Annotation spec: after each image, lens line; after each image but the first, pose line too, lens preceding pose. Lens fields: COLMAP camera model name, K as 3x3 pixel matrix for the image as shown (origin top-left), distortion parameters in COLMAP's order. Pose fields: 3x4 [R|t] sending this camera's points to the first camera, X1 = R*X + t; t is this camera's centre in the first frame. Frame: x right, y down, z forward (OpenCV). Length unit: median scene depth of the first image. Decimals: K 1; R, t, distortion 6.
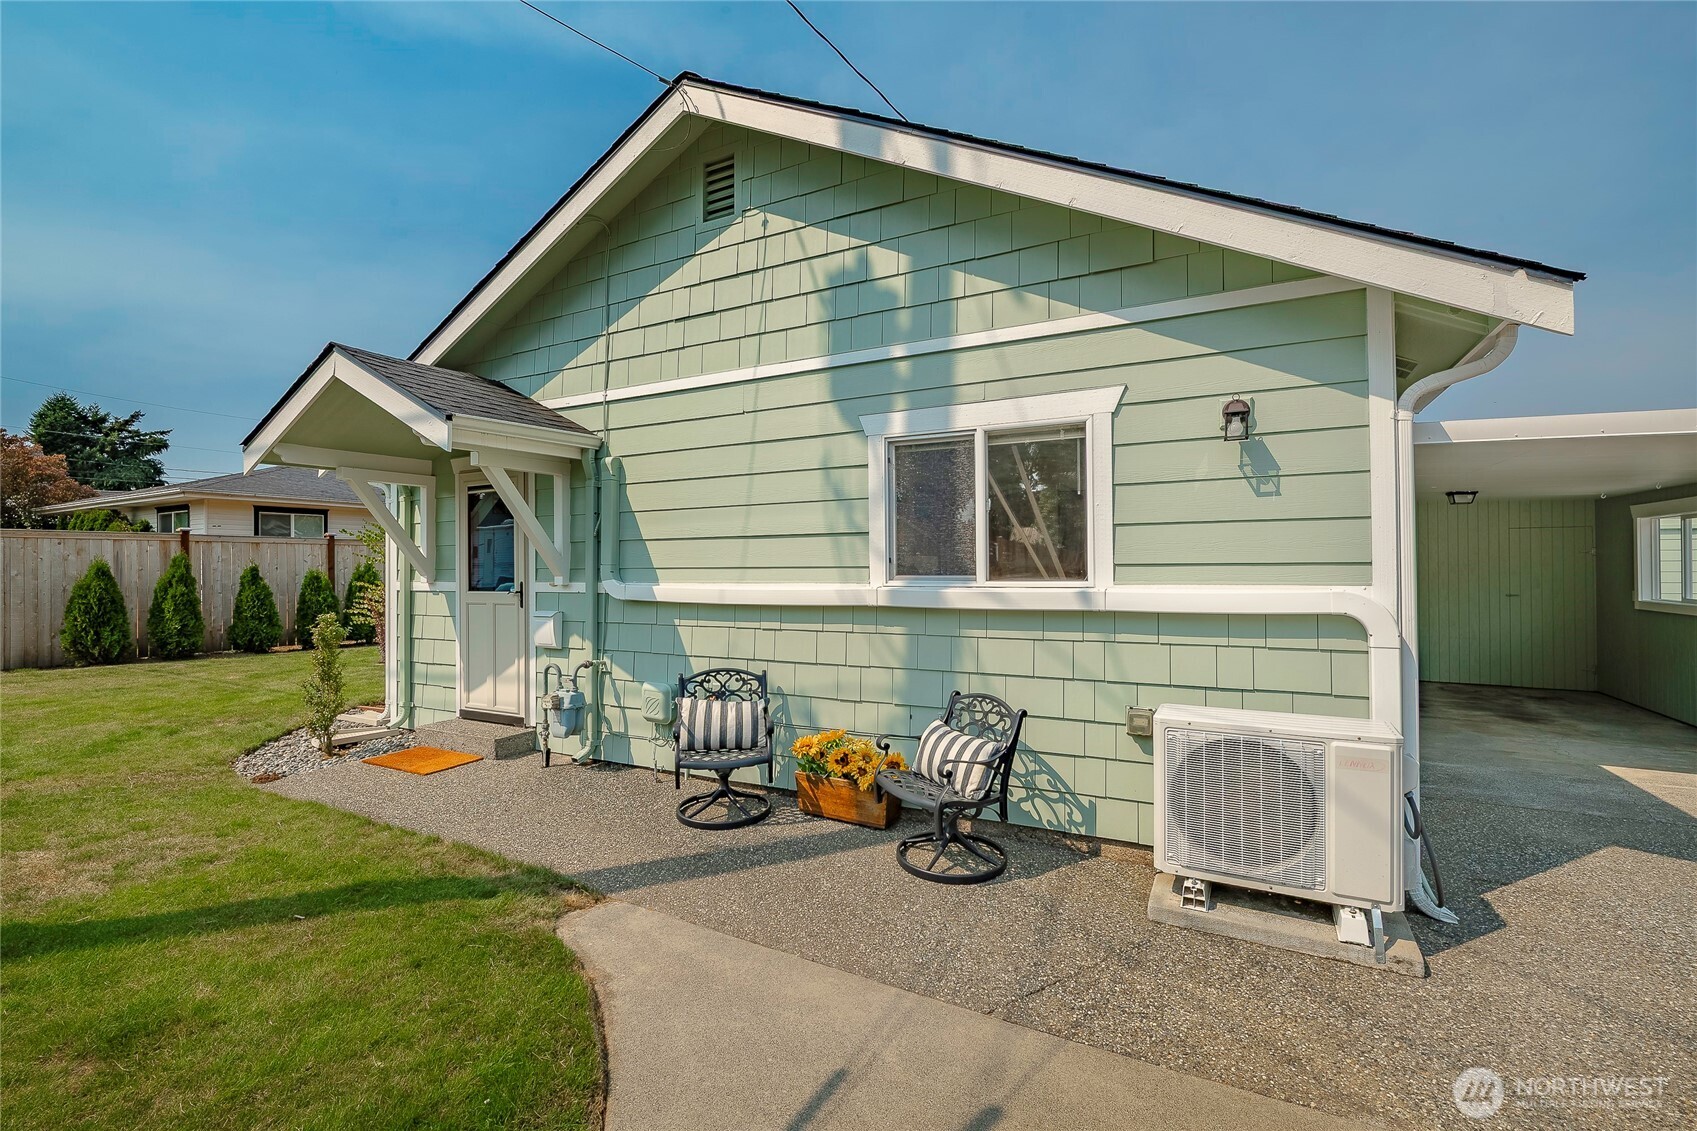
lens RADIAL K [[768.6, 0, 848.5], [0, 768.6, 565.5], [0, 0, 1]] dist [-0.004122, -0.000821]
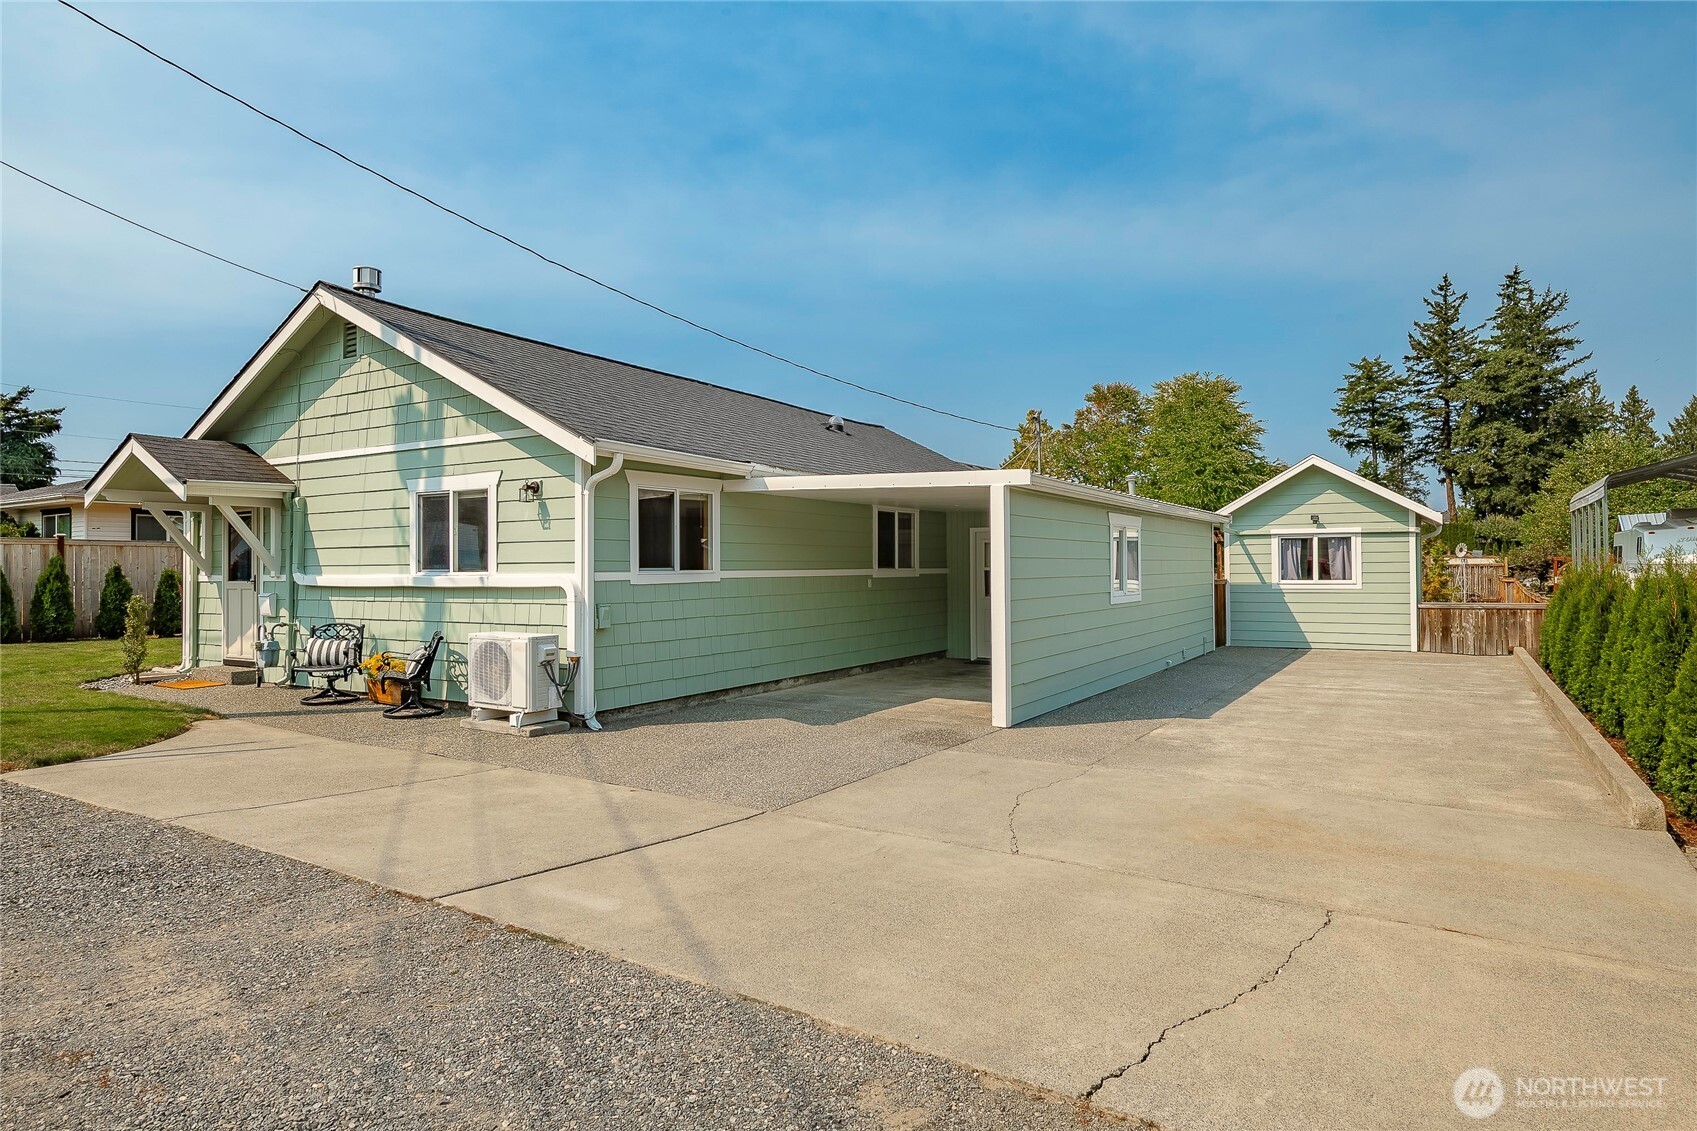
lens RADIAL K [[1019.2, 0, 850.1], [0, 1019.2, 561.6], [0, 0, 1]] dist [0.003194, 0.002532]
pose [[0.997540, -0.000458, -0.070099, 1.025546], [0.000072, 0.999985, -0.005515, 0.006618], [0.070100, 0.005496, 0.997525, -1.091521]]
